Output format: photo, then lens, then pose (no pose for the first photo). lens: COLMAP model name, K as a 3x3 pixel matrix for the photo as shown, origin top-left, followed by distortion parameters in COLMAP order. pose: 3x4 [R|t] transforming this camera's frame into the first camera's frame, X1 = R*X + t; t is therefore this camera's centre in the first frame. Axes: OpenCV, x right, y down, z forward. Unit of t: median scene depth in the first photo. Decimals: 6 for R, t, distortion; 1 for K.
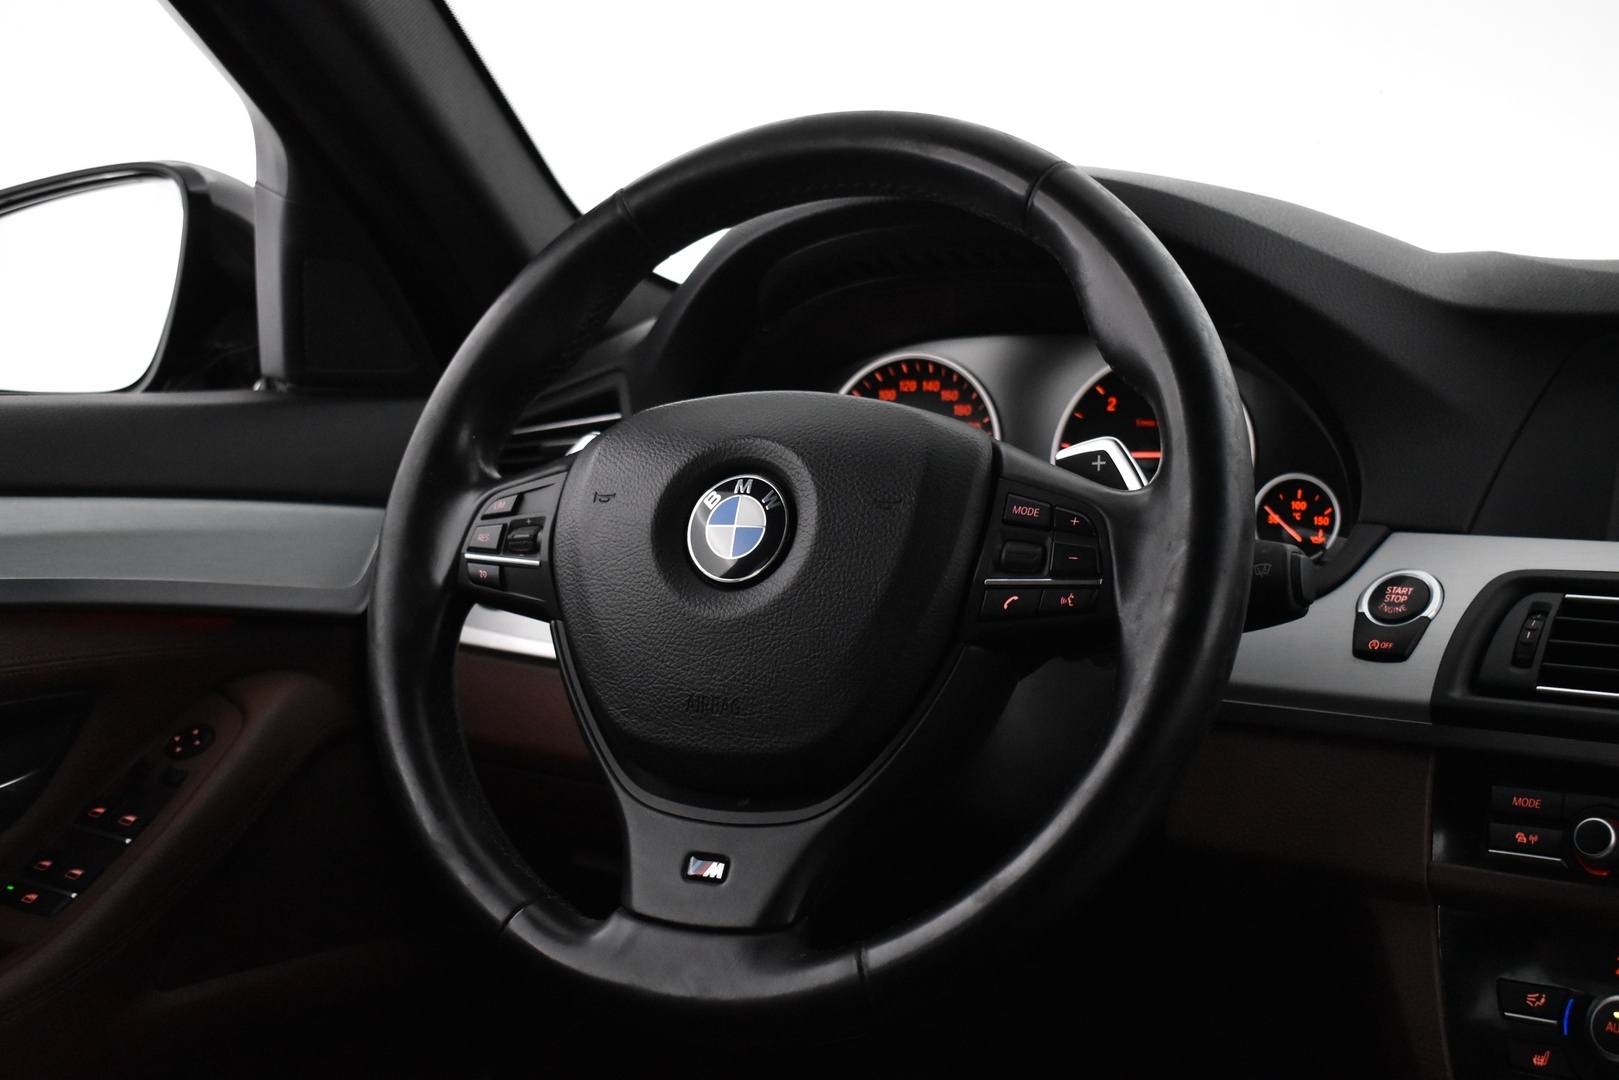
lens RADIAL K [[2217.9, 0, 817.9], [0, 2217.9, 536.8], [0, 0, 1]] dist [-0.048985, 0.000000]
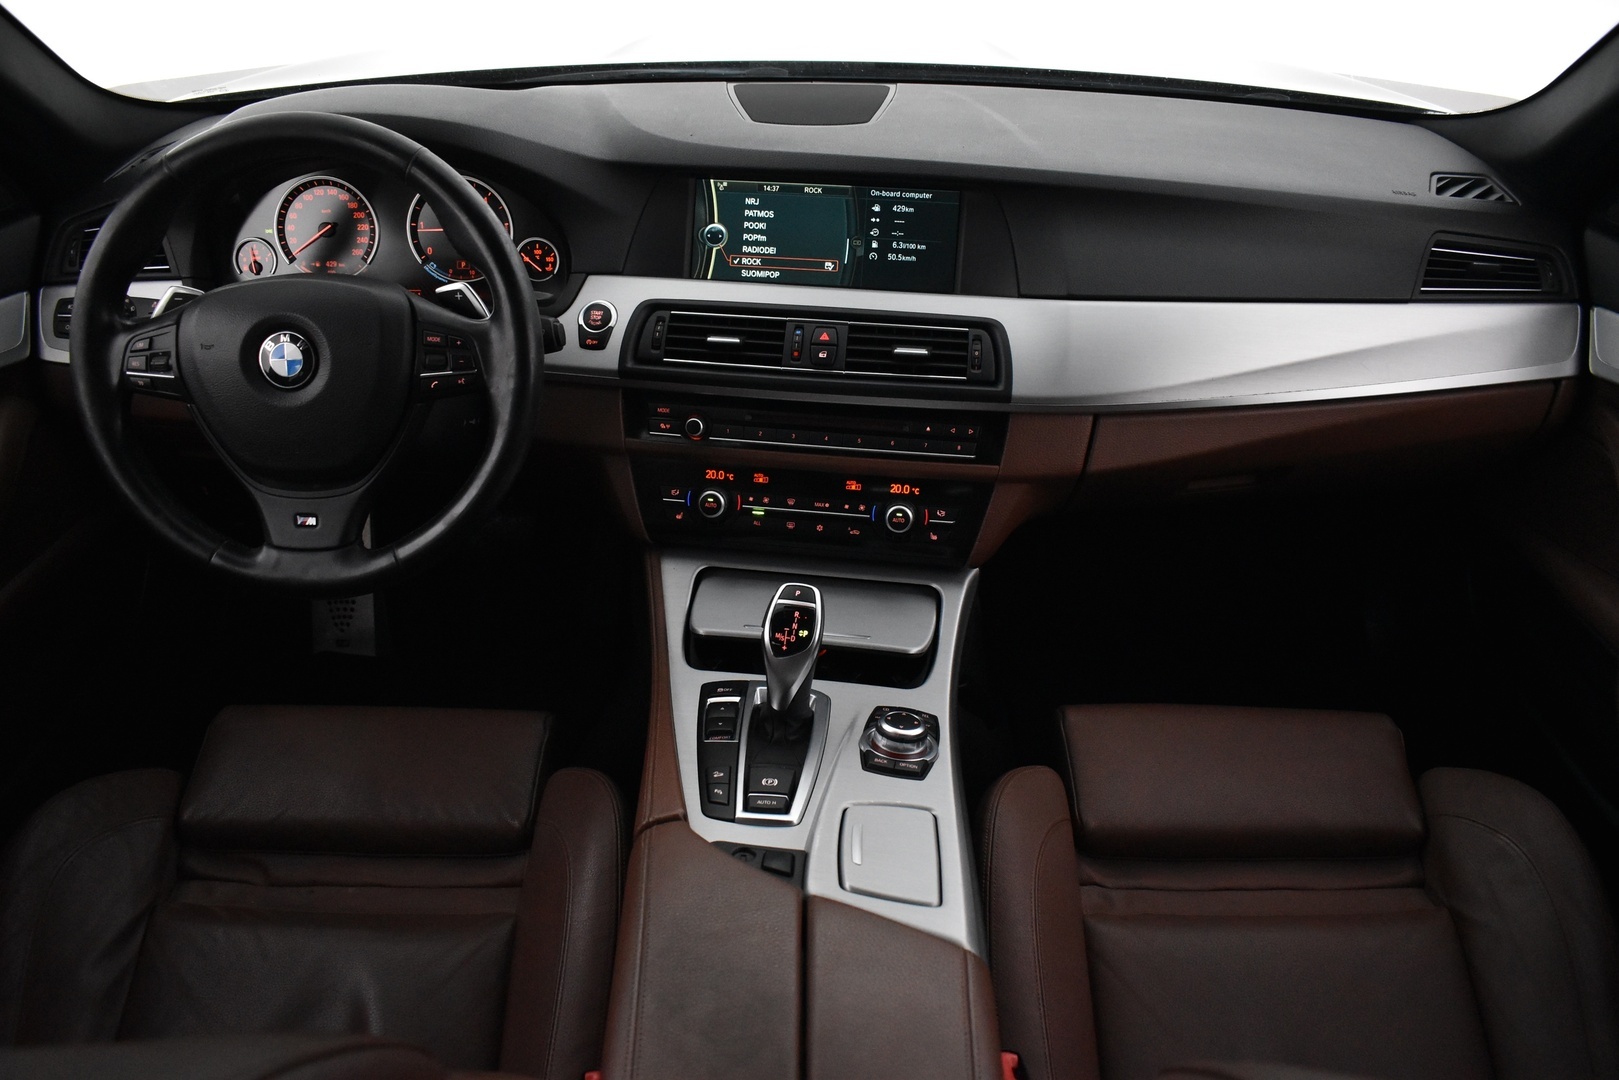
lens RADIAL K [[1231.5, 0, 817.8], [0, 1231.5, 548.2], [0, 0, 1]] dist [-0.104626, 0.020809]
pose [[0.881340, -0.228455, 0.413580, -0.097775], [0.022456, 0.894597, 0.446308, -0.311453], [-0.471949, -0.384062, 0.793575, -0.146137]]
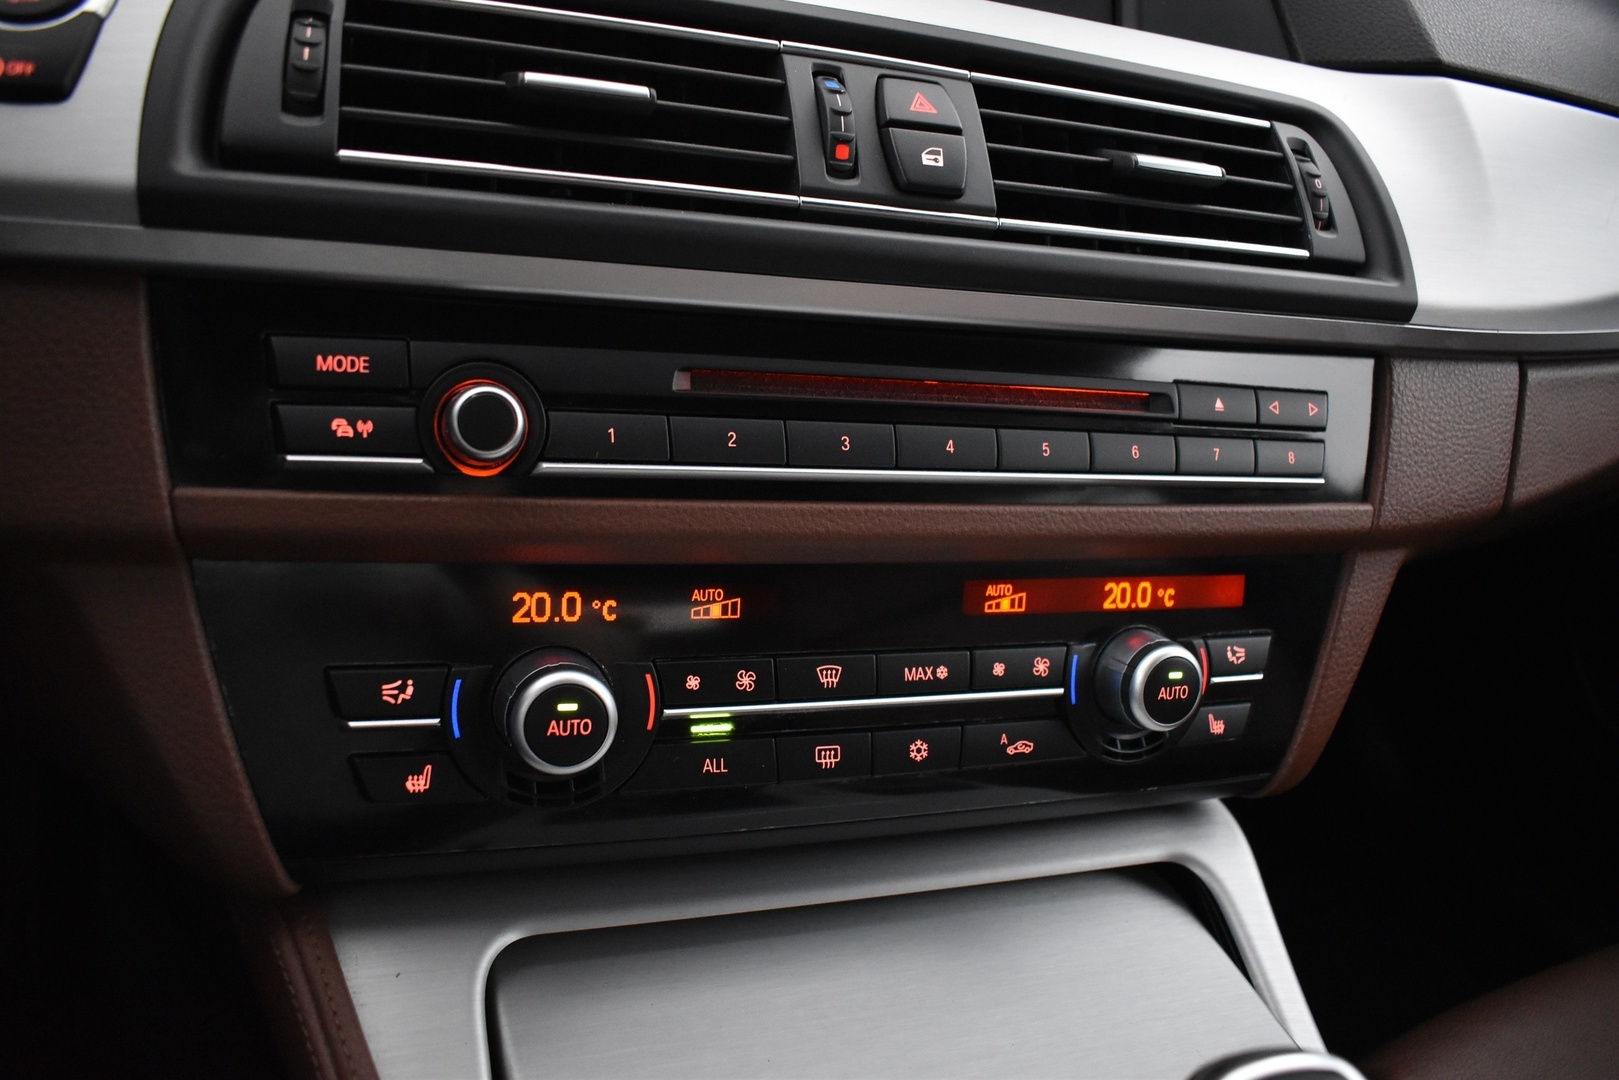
lens RADIAL K [[1231.5, 0, 812.2], [0, 1231.5, 527.1], [0, 0, 1]] dist [-0.104626, 0.020809]
pose [[0.560294, -0.239557, 0.792896, 0.130138], [-0.084440, 0.935756, 0.342389, 0.042415], [-0.823979, -0.258791, 0.504070, 0.715518]]
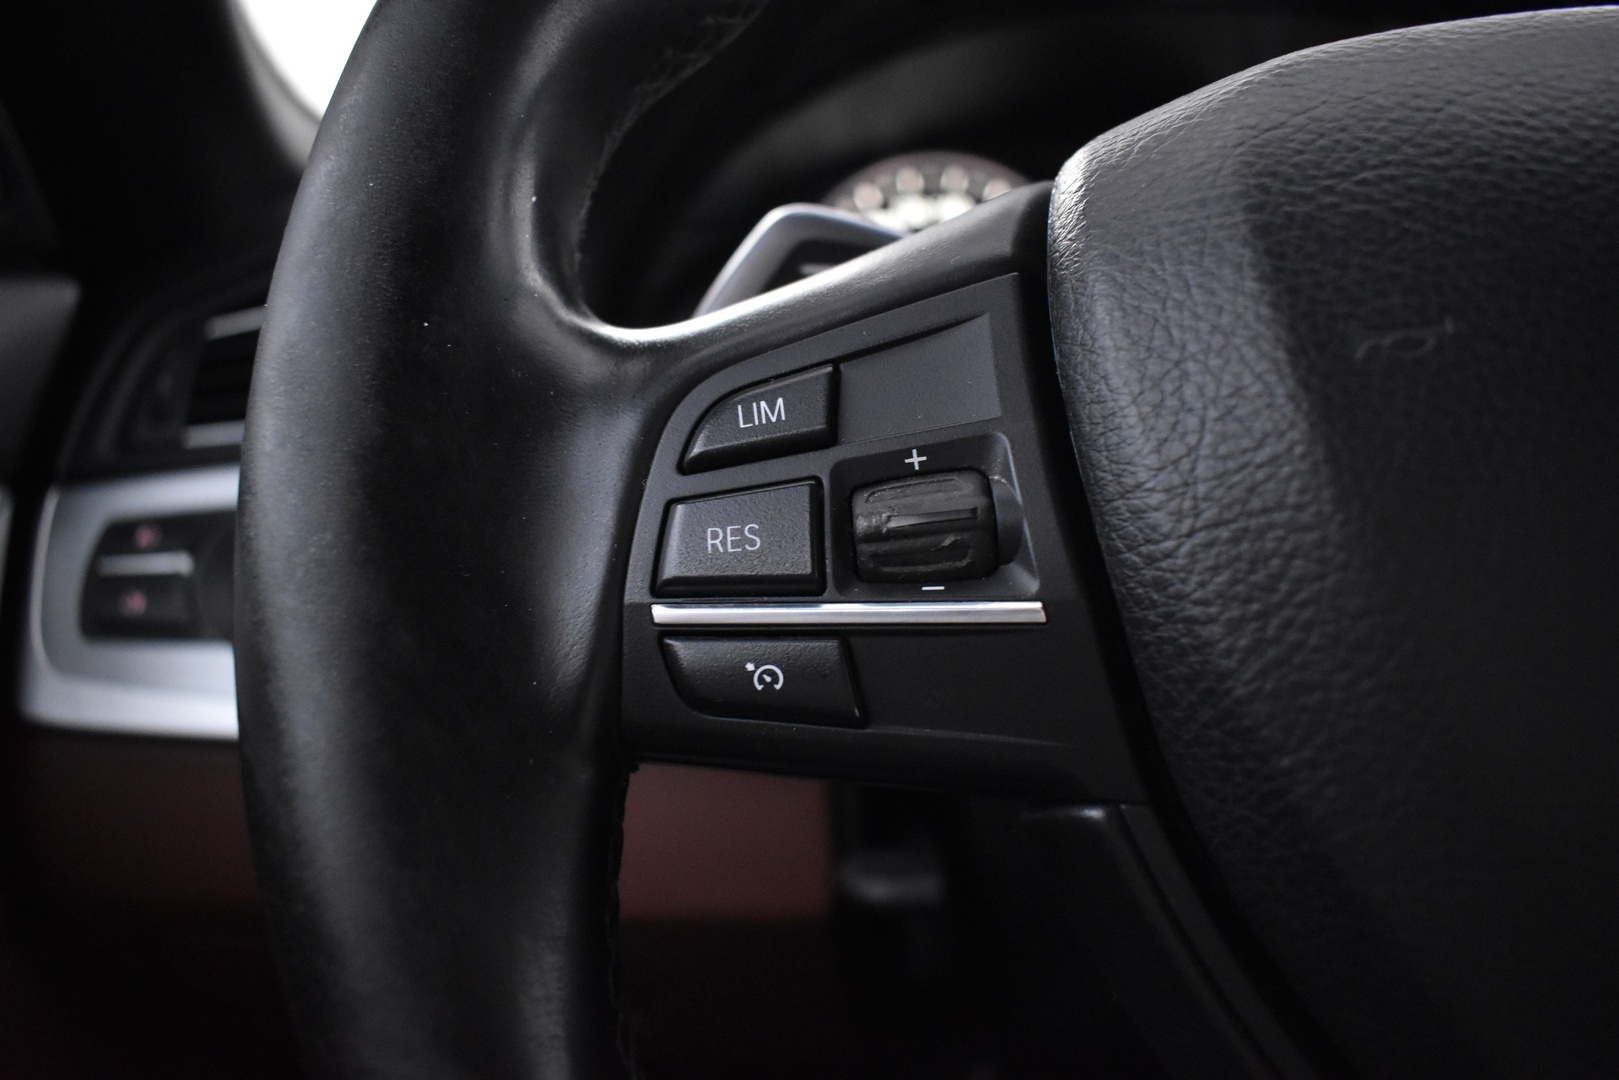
lens RADIAL K [[1231.5, 0, 809.4], [0, 1231.5, 542.1], [0, 0, 1]] dist [-0.104626, 0.020809]
pose [[0.862582, -0.125876, 0.490008, -0.223692], [0.104100, 0.991988, 0.071576, -0.009339], [-0.495091, -0.010730, 0.868775, 0.905675]]
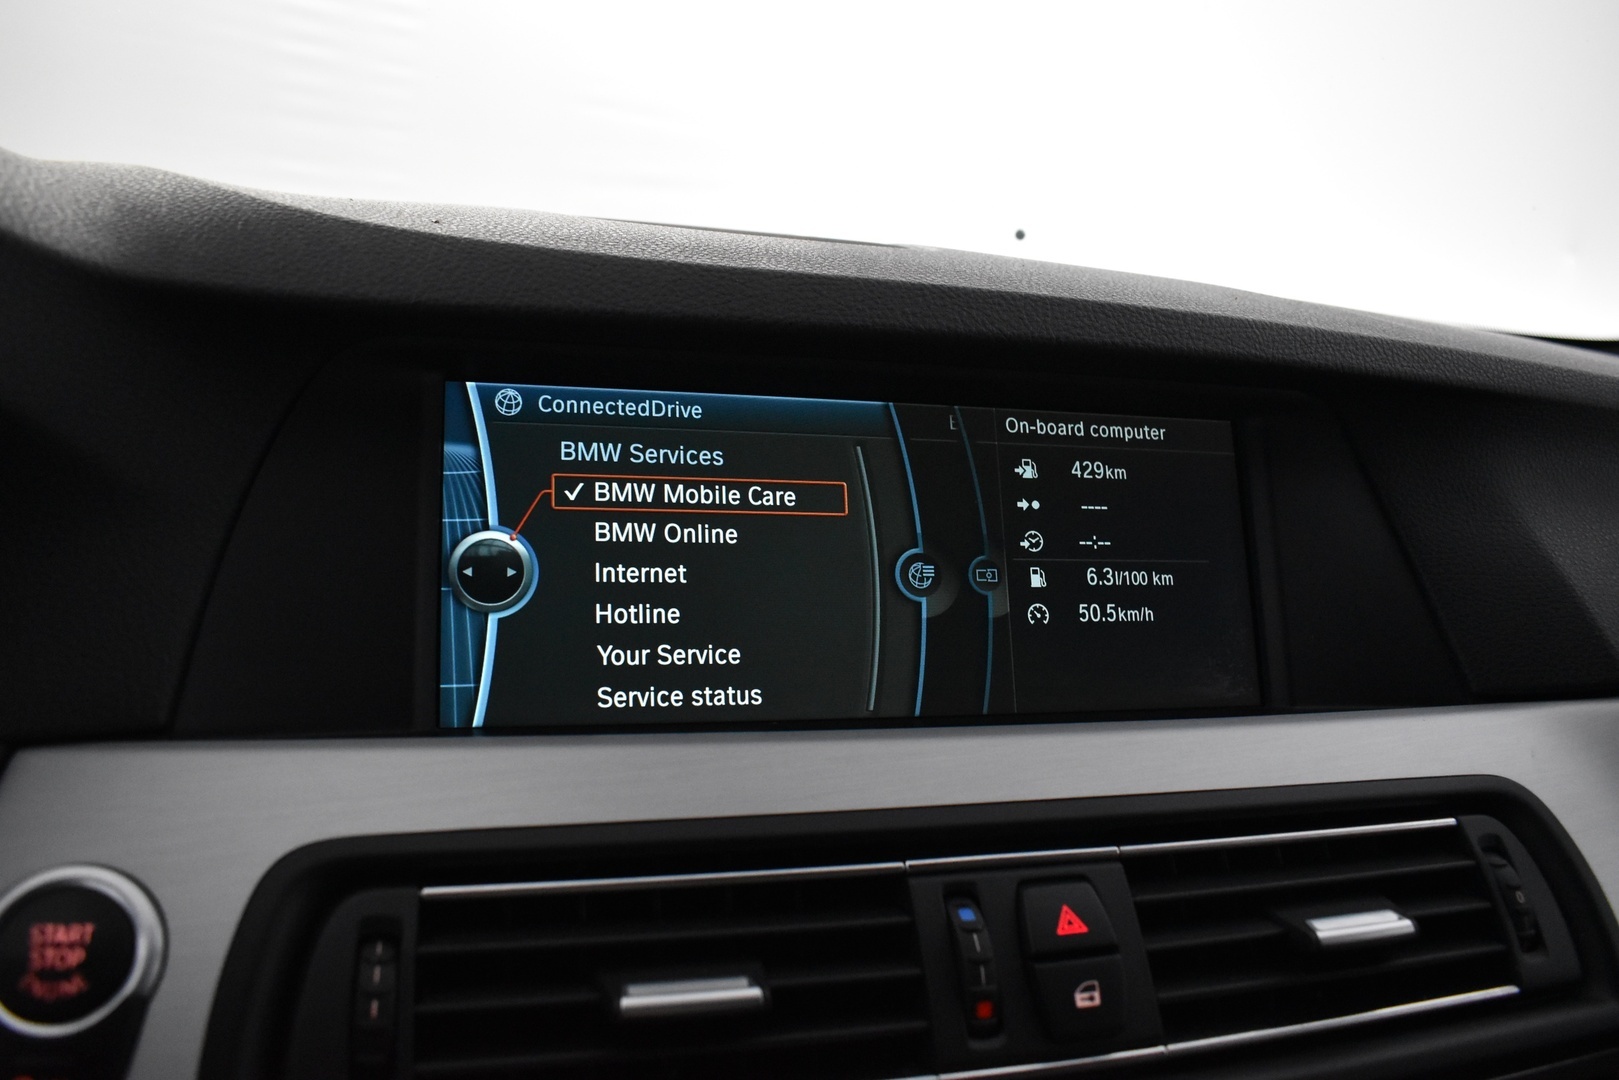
lens RADIAL K [[1231.5, 0, 804.3], [0, 1231.5, 542.0], [0, 0, 1]] dist [-0.104626, 0.020809]
pose [[0.620288, -0.112495, 0.776265, 0.188197], [-0.018213, 0.987329, 0.157635, -0.098583], [-0.784162, -0.111918, 0.610380, 0.775570]]
